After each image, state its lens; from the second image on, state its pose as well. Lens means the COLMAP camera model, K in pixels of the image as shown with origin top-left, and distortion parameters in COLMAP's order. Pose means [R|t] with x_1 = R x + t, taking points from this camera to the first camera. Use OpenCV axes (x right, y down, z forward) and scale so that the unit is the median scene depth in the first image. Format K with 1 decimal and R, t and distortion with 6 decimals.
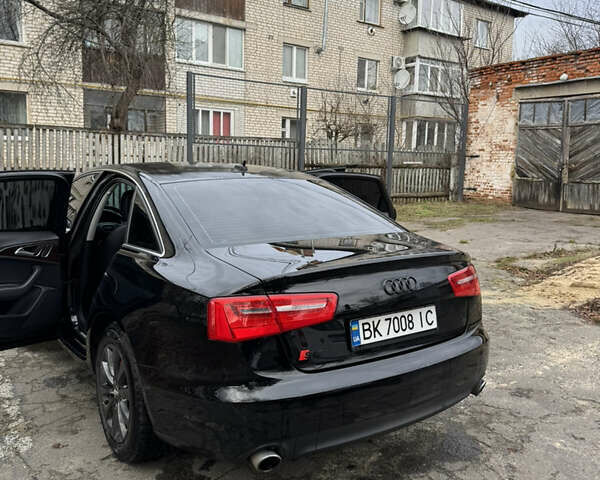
lens RADIAL K [[563.8, 0, 300.0], [0, 563.8, 240.0], [0, 0, 1]] dist [0.152835, -0.304779]
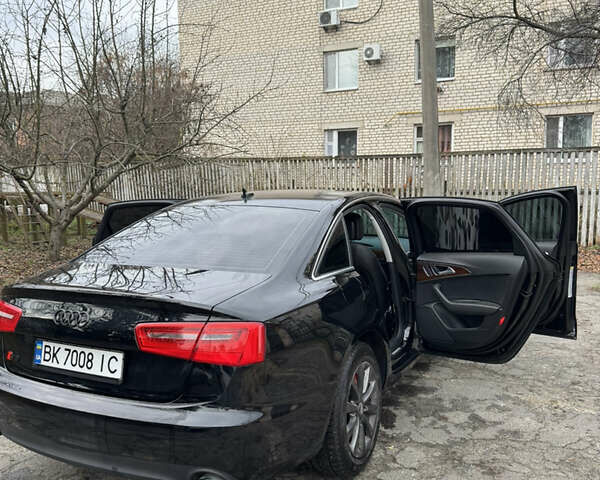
lens RADIAL K [[563.8, 0, 300.0], [0, 563.8, 240.0], [0, 0, 1]] dist [0.152835, -0.304779]
pose [[0.447134, 0.063265, -0.892227, 1.200117], [-0.095443, 0.995175, 0.022734, -0.110663], [0.889360, 0.074992, 0.451015, 0.881359]]
